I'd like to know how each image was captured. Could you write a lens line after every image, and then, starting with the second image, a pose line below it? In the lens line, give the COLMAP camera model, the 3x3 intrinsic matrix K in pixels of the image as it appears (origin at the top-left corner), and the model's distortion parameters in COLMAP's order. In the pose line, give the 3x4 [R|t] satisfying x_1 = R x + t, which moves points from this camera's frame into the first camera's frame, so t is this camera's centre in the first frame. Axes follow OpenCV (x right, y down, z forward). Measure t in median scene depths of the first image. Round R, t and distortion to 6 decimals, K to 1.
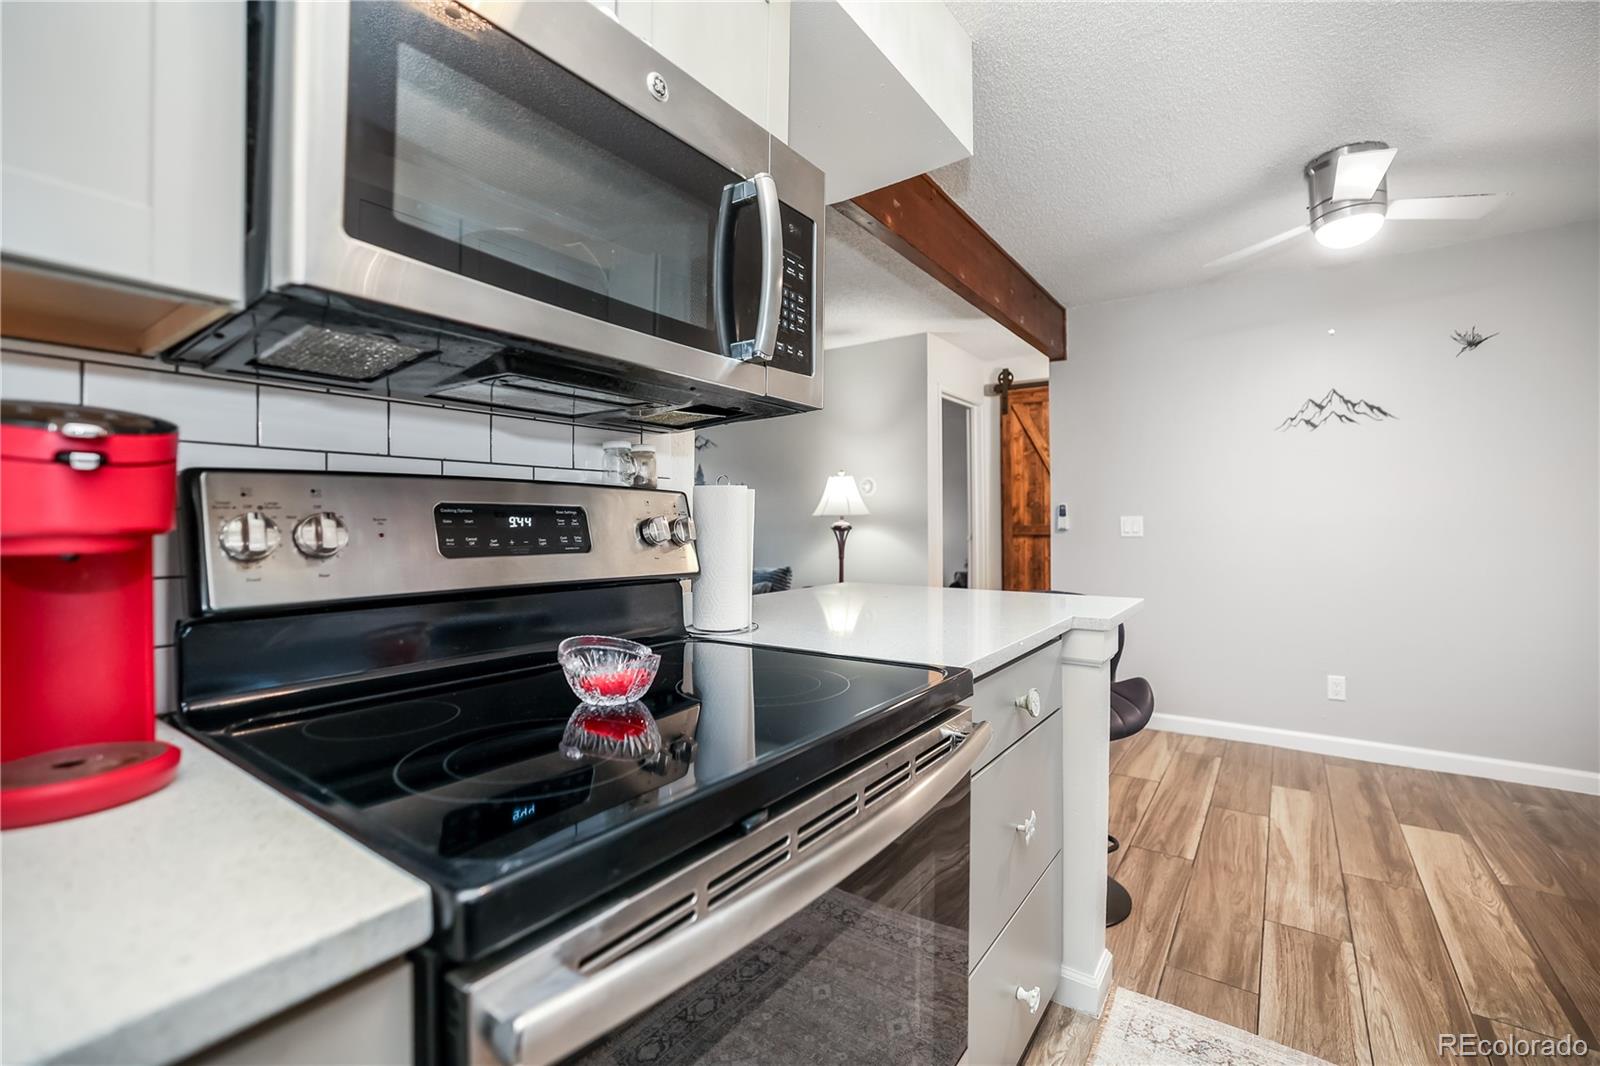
lens RADIAL K [[688.6, 0, 798.7], [0, 688.6, 524.4], [0, 0, 1]] dist [-0.044562, 0.012933]
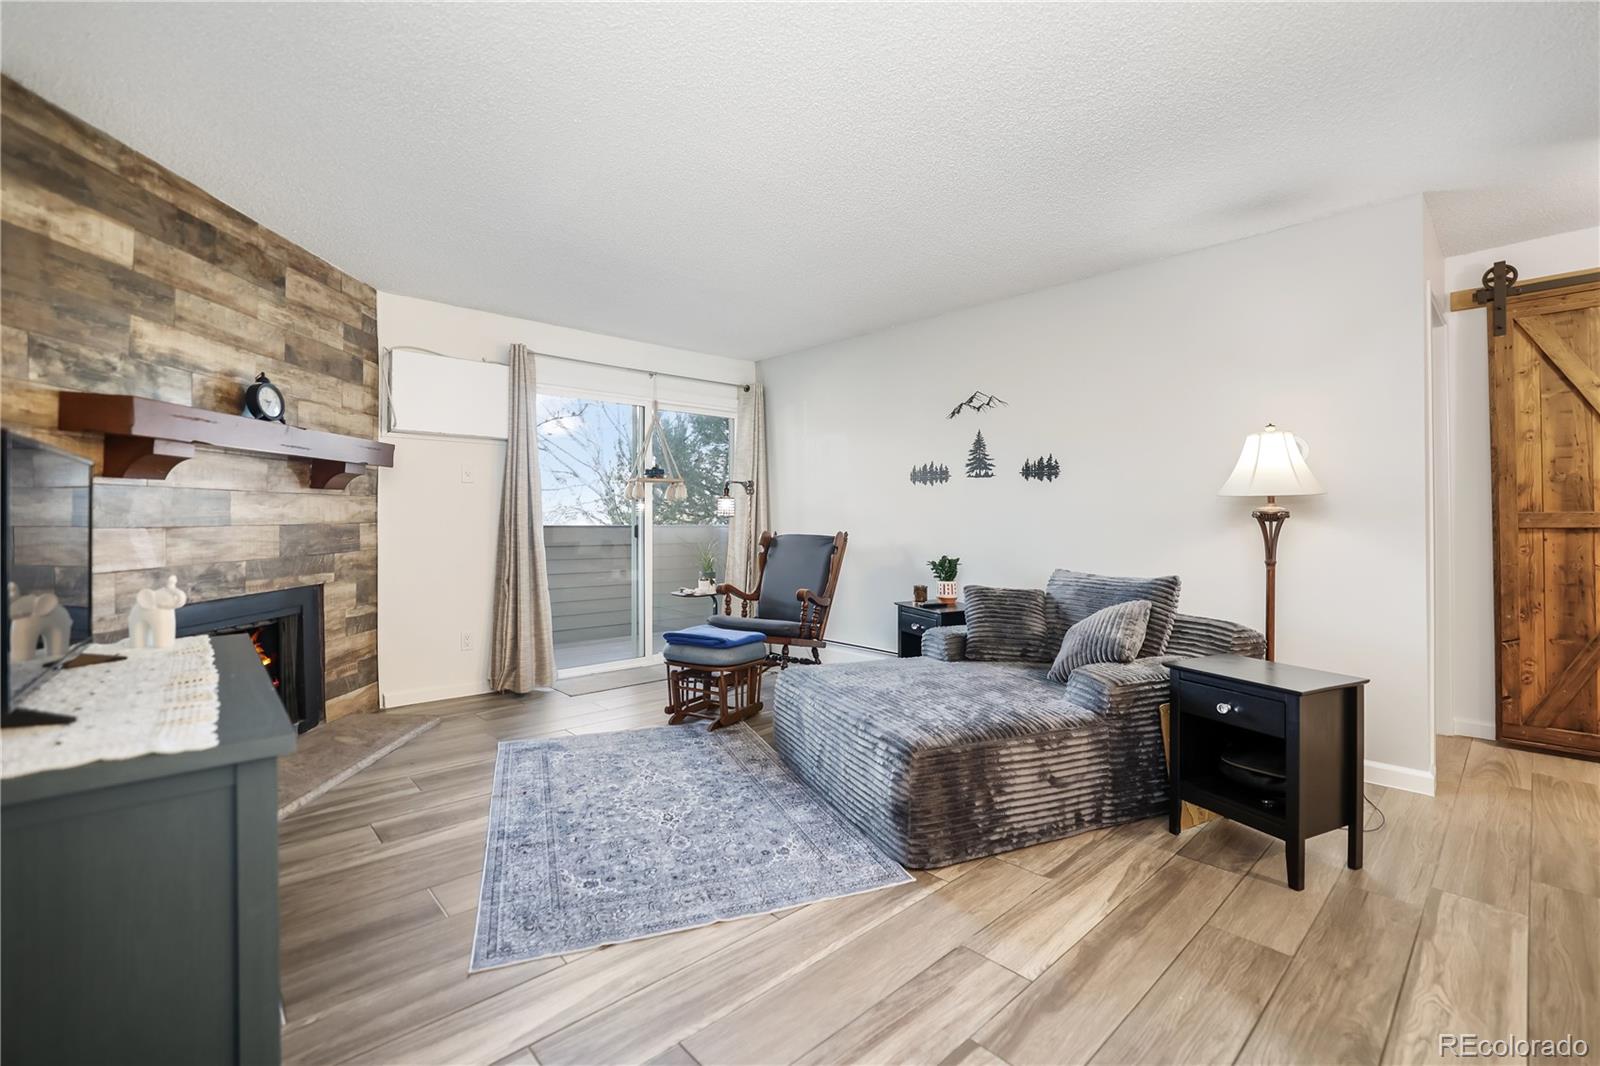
lens RADIAL K [[695.5, 0, 800.2], [0, 695.5, 514.9], [0, 0, 1]] dist [-0.048033, 0.016103]
pose [[0.978403, -0.000105, -0.206705, -0.387125], [-0.001113, 0.999983, -0.005776, 0.014647], [0.206702, 0.005881, 0.978386, 0.524961]]
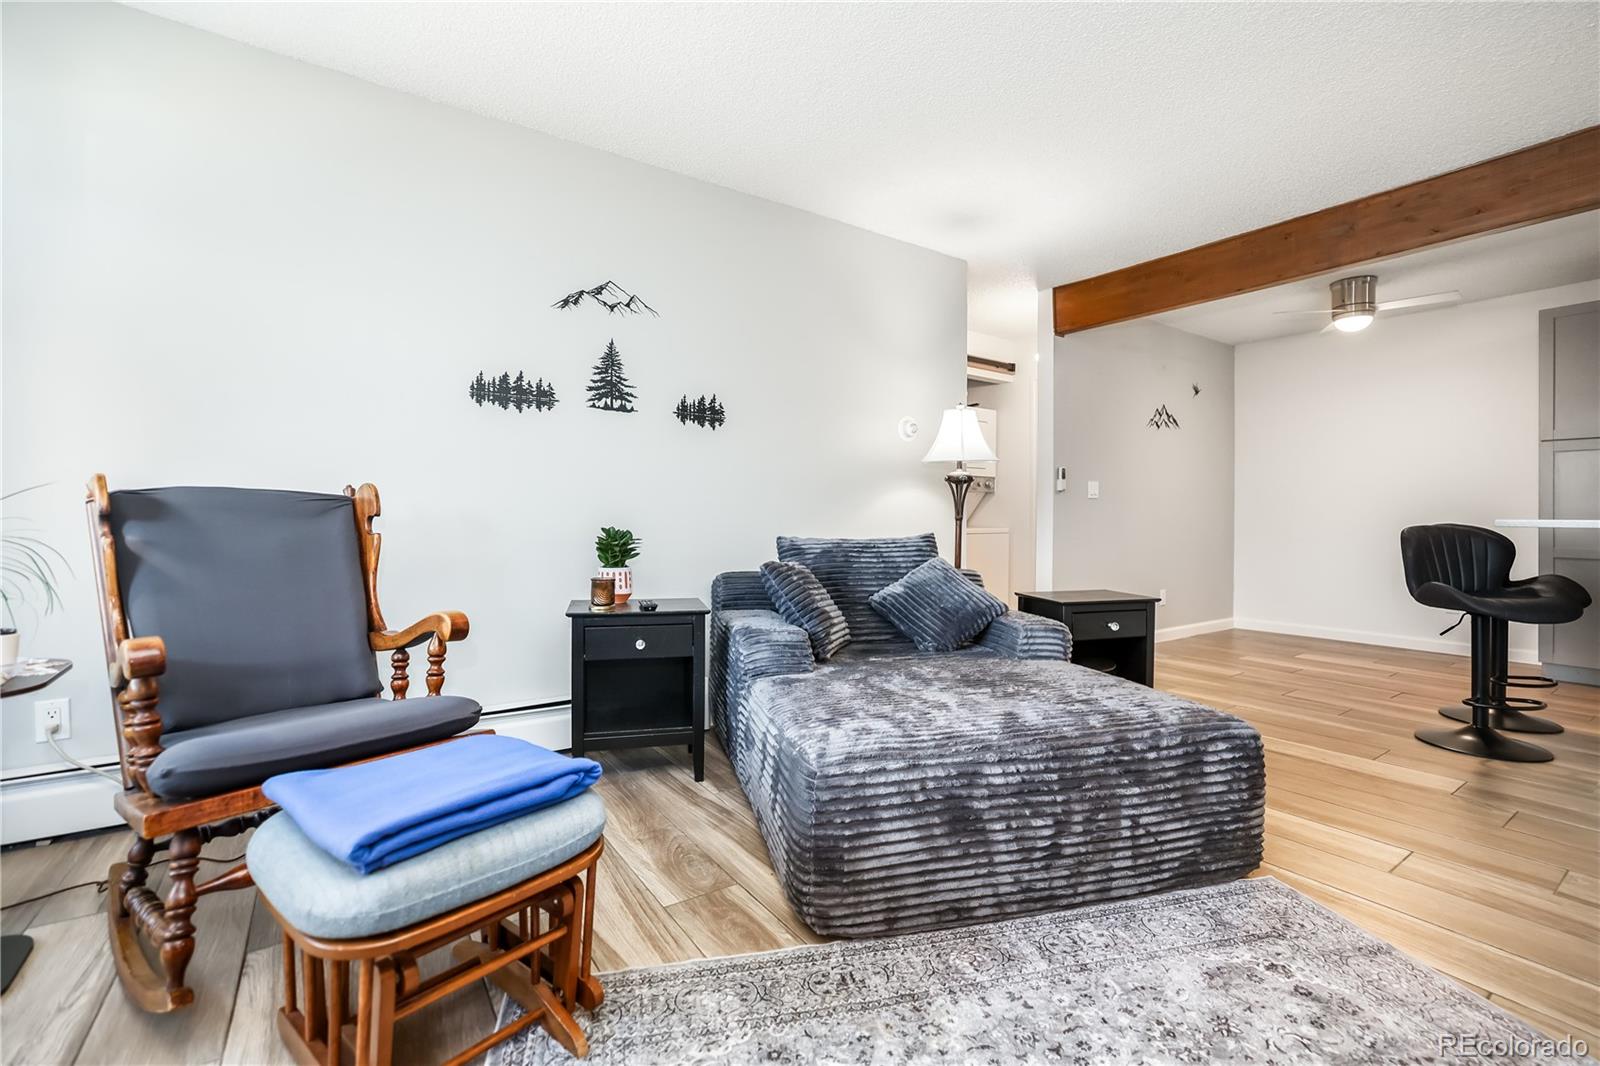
lens RADIAL K [[688.6, 0, 798.7], [0, 688.6, 524.4], [0, 0, 1]] dist [-0.044562, 0.012933]
pose [[0.349700, -0.007465, 0.936832, -1.192448], [-0.007362, 0.999915, 0.010716, 0.079463], [-0.936833, -0.010645, 0.349616, 1.522641]]
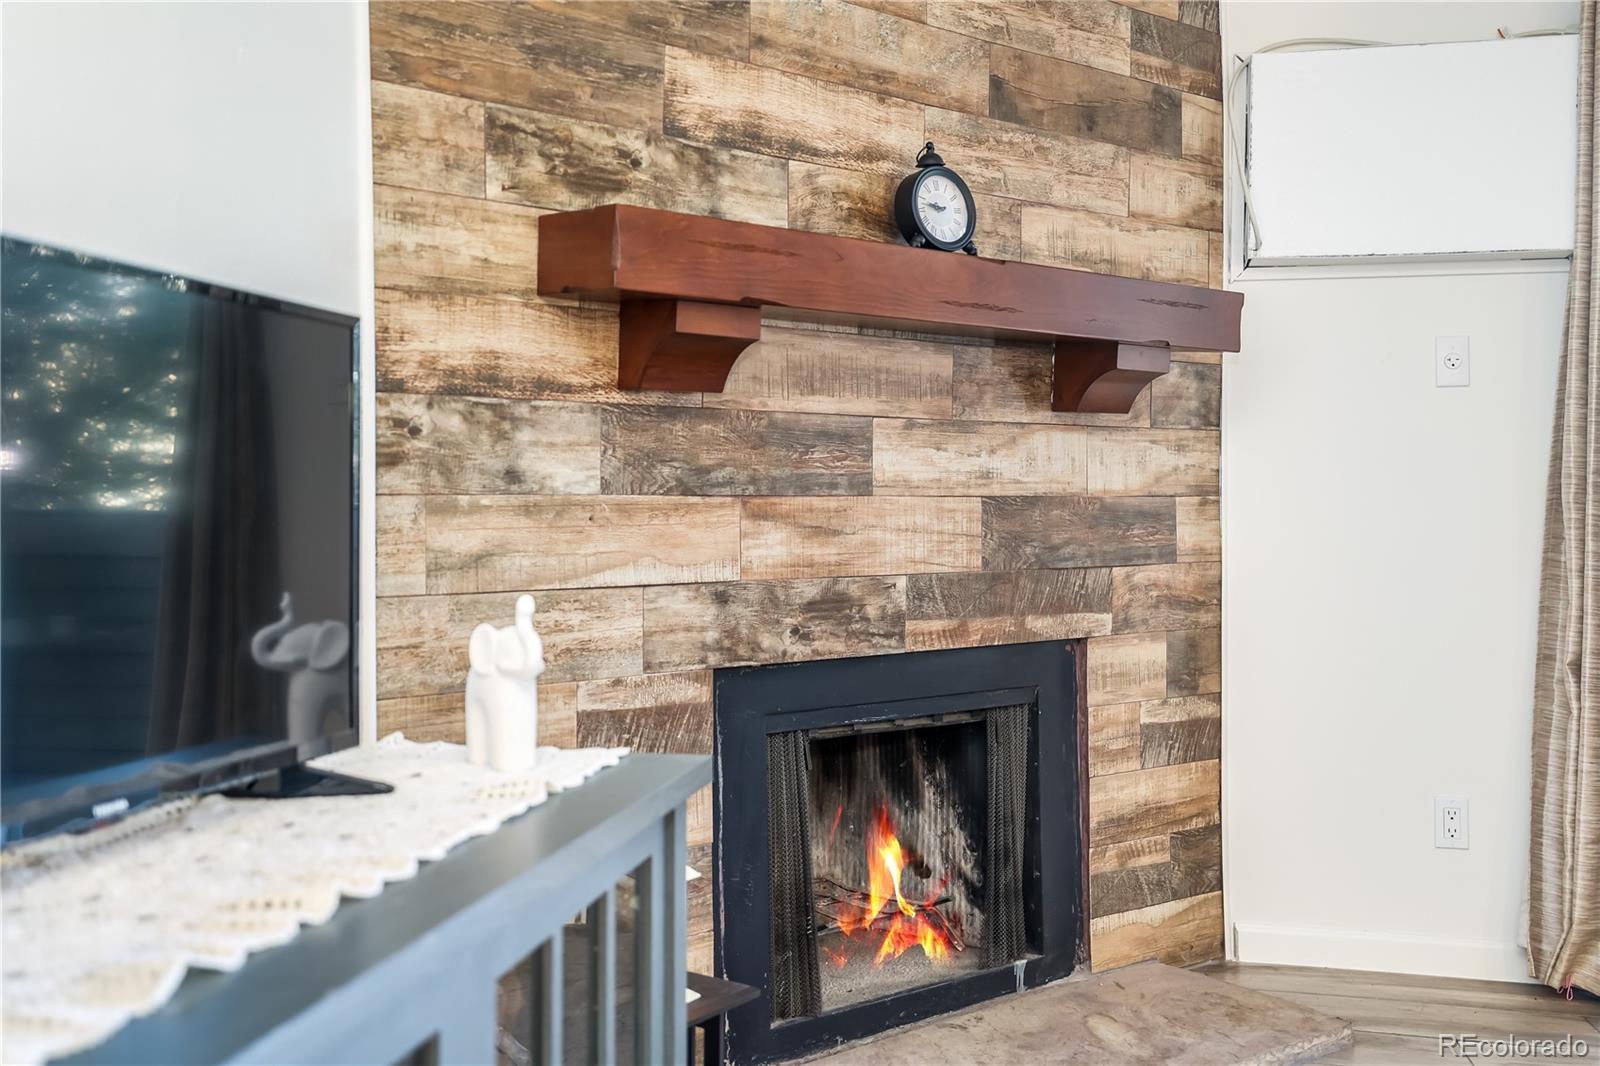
lens RADIAL K [[1539.3, 0, 808.4], [0, 1539.3, 504.4], [0, 0, 1]] dist [0.052987, 0.016577]
pose [[0.427746, 0.000149, -0.903899, -0.520341], [-0.003482, 0.999993, -0.001483, 0.034630], [0.903892, 0.003781, 0.427743, 0.877649]]
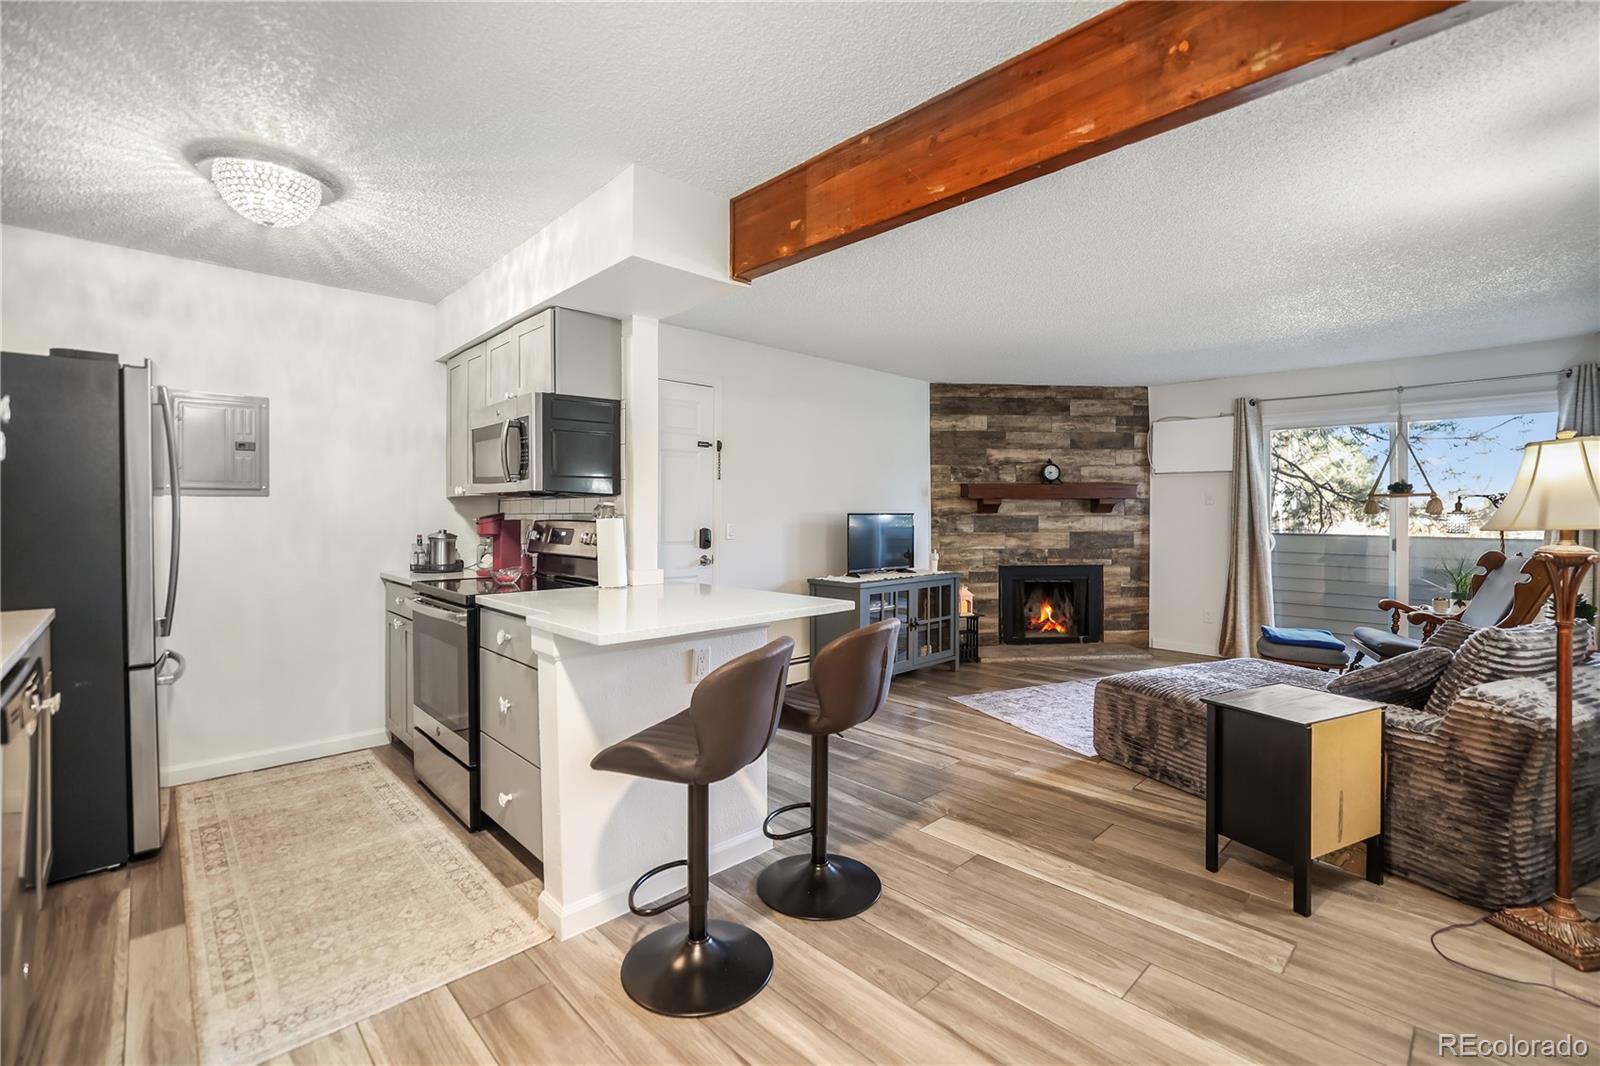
lens RADIAL K [[695.5, 0, 800.2], [0, 695.5, 514.9], [0, 0, 1]] dist [-0.048033, 0.016103]
pose [[-0.178666, 0.003727, -0.983903, 0.969206], [-0.002552, 0.999988, 0.004251, -0.039904], [0.983906, 0.003271, -0.178655, 1.009985]]
